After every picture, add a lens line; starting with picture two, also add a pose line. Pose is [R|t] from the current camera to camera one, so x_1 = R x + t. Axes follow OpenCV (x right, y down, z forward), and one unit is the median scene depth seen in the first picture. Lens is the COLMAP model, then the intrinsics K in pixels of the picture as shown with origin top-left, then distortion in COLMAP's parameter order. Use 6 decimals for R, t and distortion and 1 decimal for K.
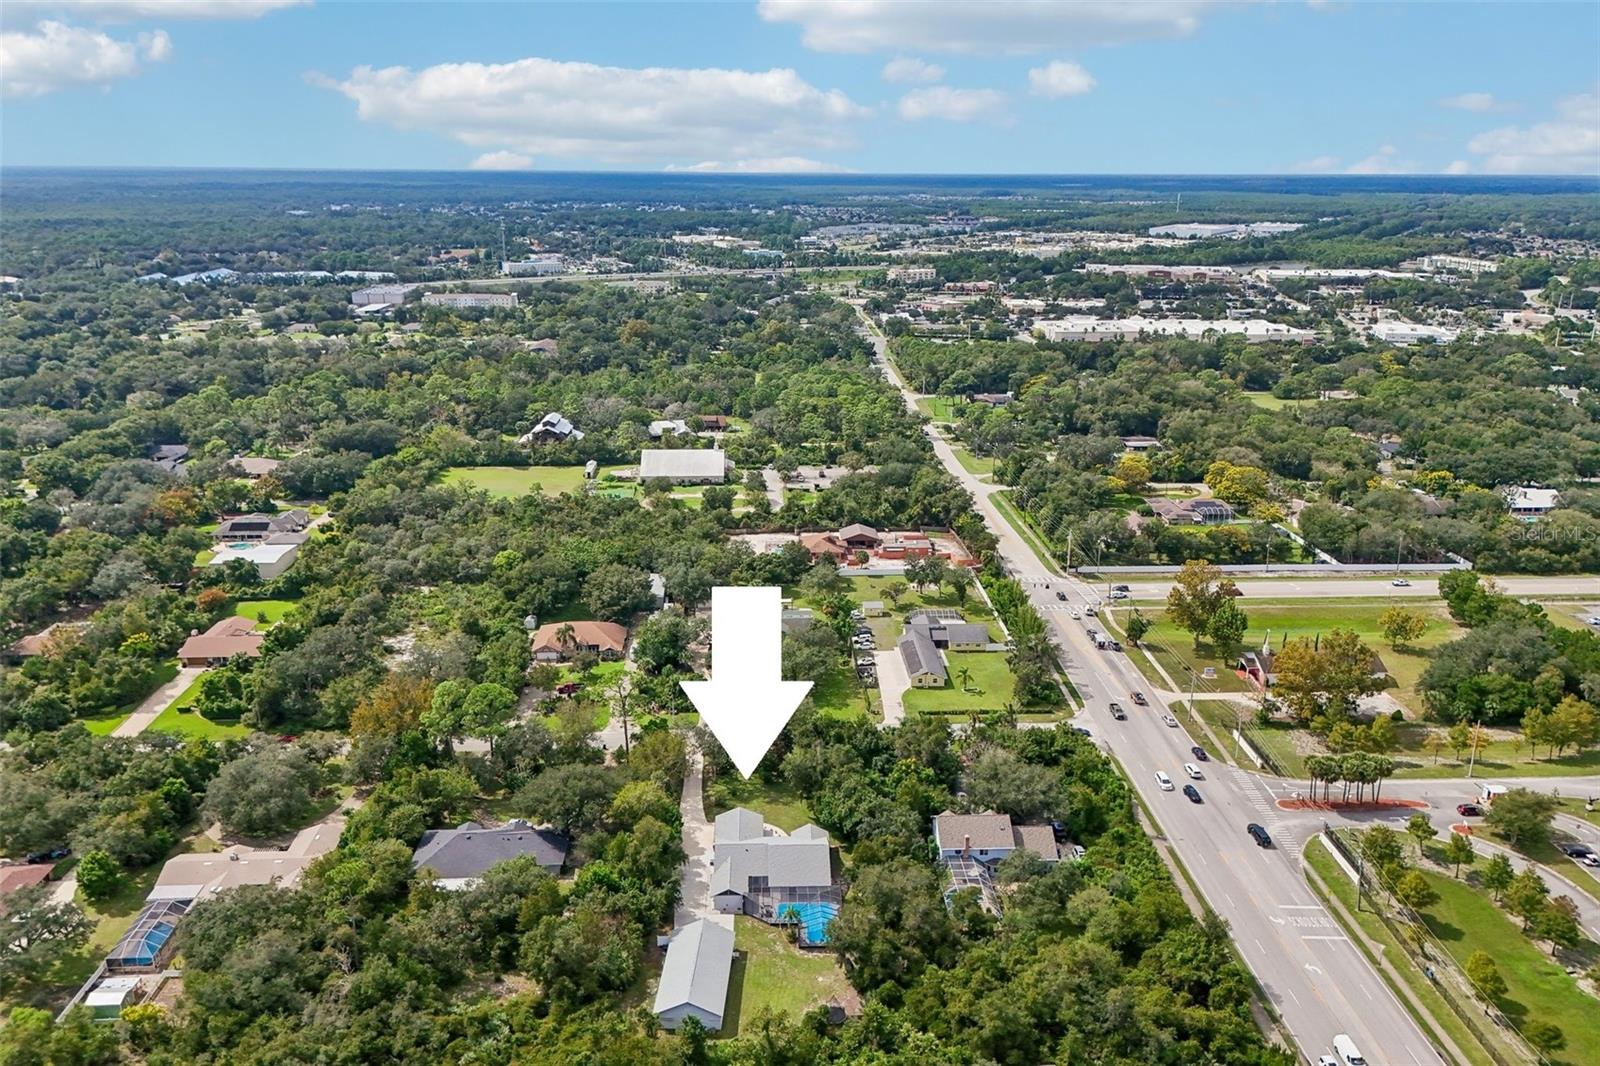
lens RADIAL K [[1154.7, 0, 800.0], [0, 1154.7, 533.0], [0, 0, 1]] dist [0.092457, -0.096764]
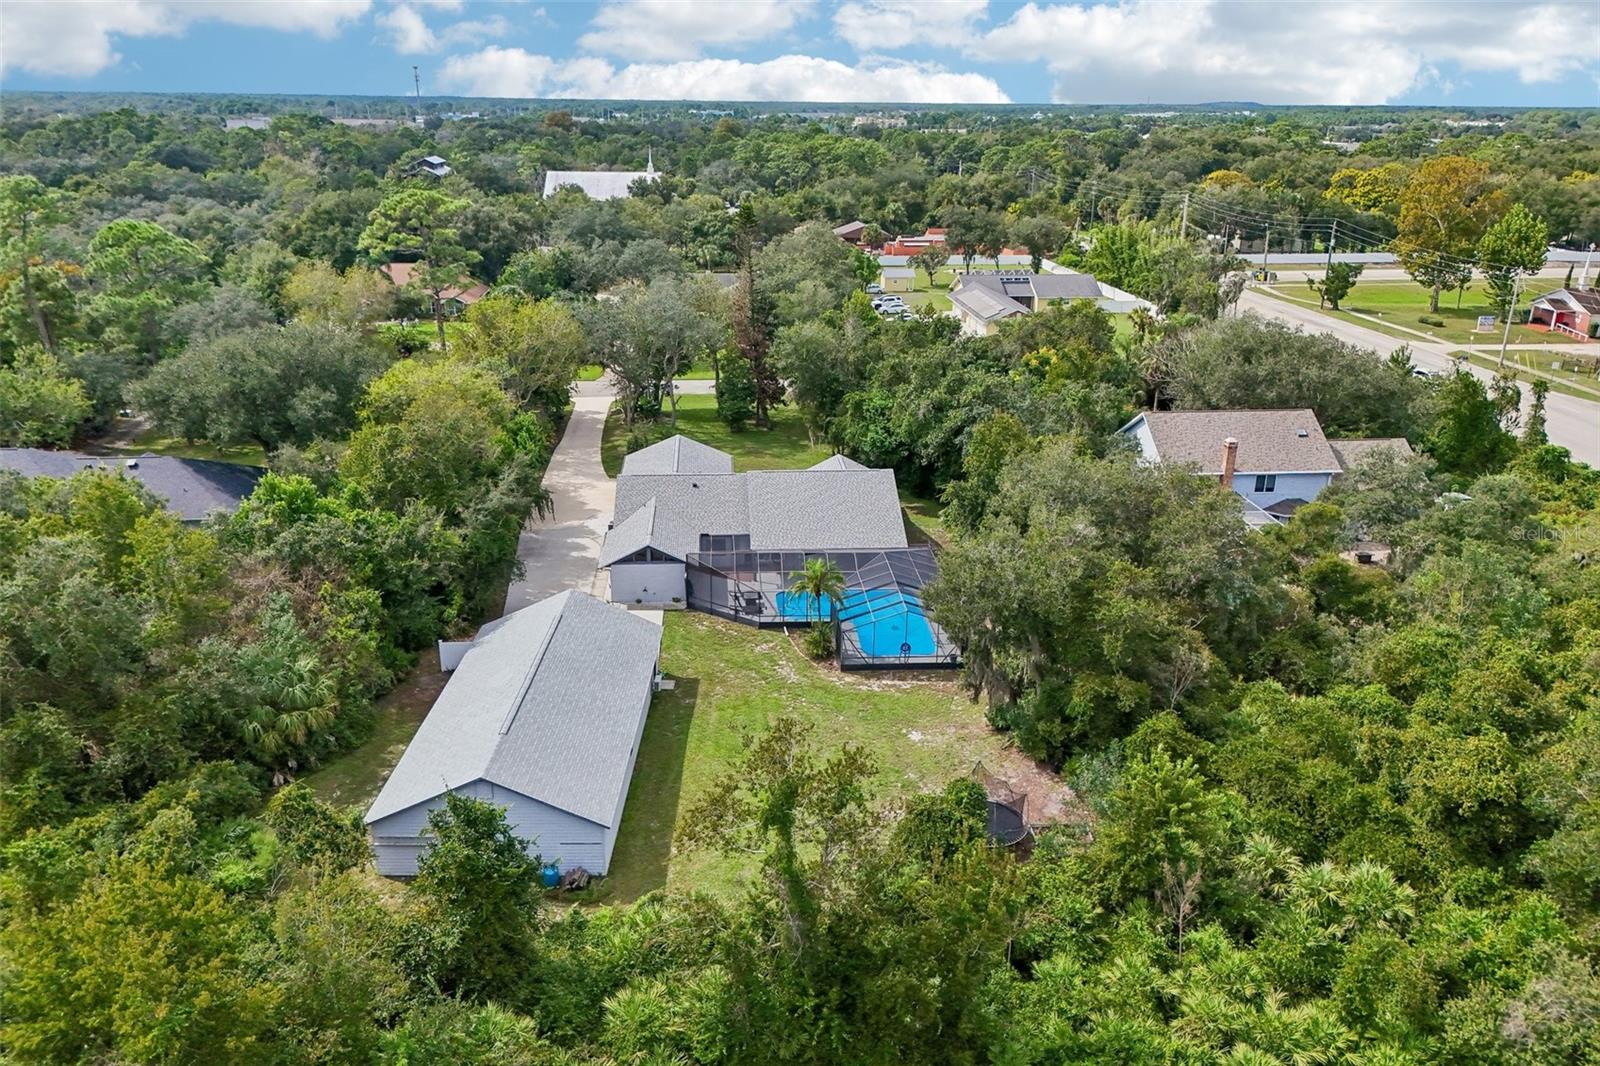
lens RADIAL K [[1154.7, 0, 800.0], [0, 1154.7, 533.0], [0, 0, 1]] dist [0.092457, -0.096764]
pose [[0.999216, -0.010422, 0.038181, -0.026893], [0.008274, 0.998397, 0.055987, 0.293274], [-0.038704, -0.055628, 0.997701, 0.646733]]
